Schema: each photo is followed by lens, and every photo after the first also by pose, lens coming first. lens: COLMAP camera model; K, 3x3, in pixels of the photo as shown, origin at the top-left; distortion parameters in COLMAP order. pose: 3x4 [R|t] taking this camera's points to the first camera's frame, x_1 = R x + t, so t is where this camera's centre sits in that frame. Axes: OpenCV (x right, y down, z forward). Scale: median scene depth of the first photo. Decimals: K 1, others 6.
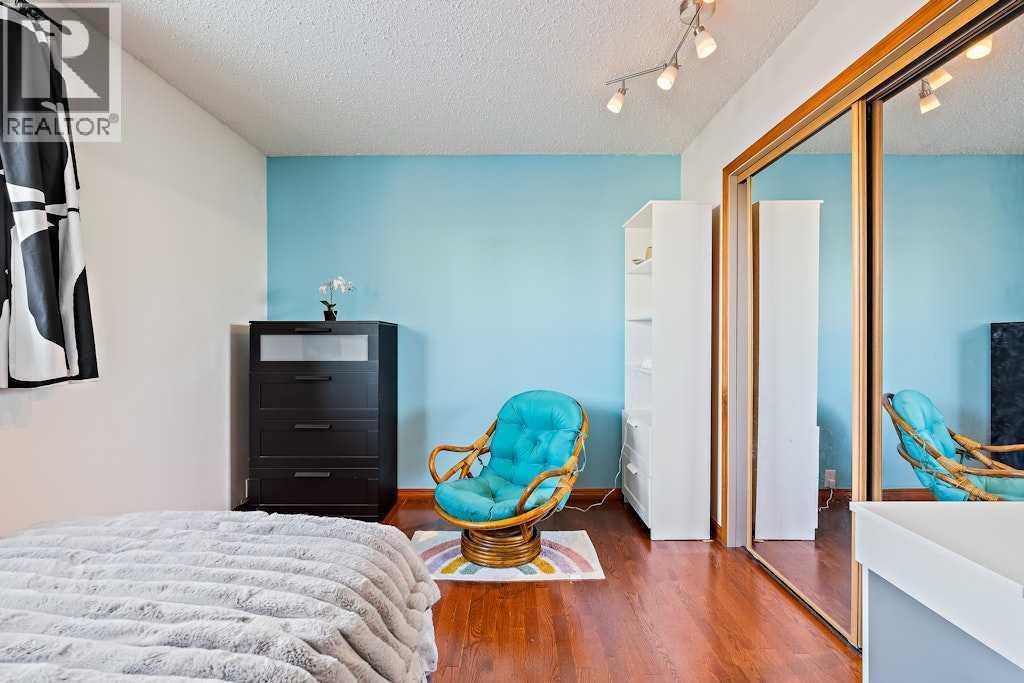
lens RADIAL K [[460.7, 0, 512.7], [0, 460.7, 340.8], [0, 0, 1]] dist [-0.009356, 0.001711]
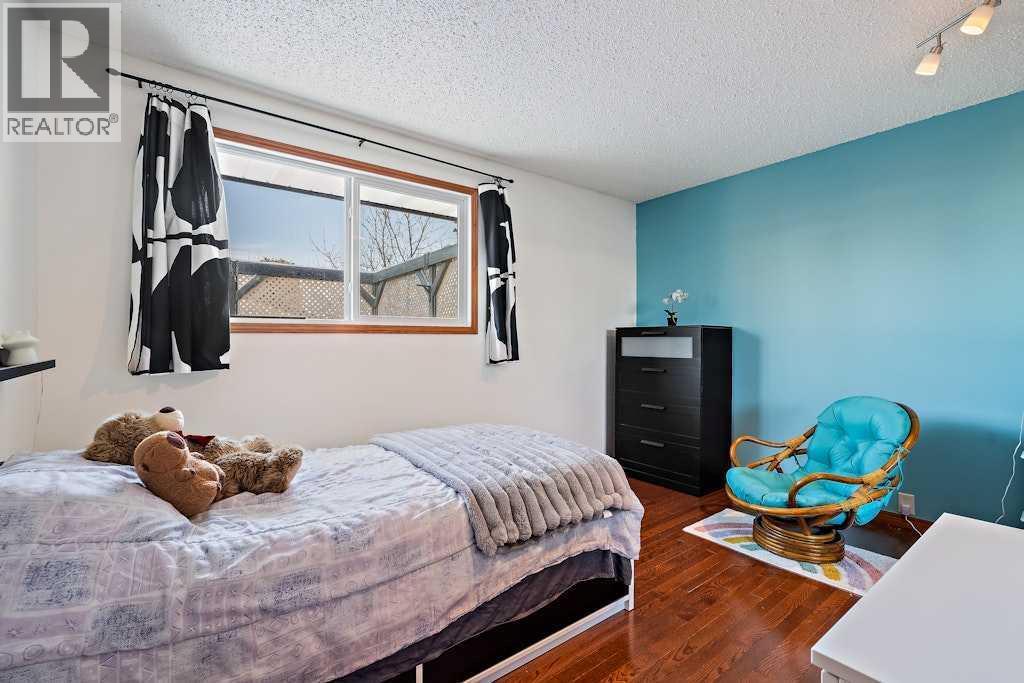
lens RADIAL K [[460.7, 0, 516.0], [0, 460.7, 340.7], [0, 0, 1]] dist [-0.009356, 0.001711]
pose [[0.609861, 0.001203, -0.792508, 0.424084], [-0.002748, 0.999996, -0.000597, -0.001031], [0.792504, 0.002542, 0.609862, -0.127304]]
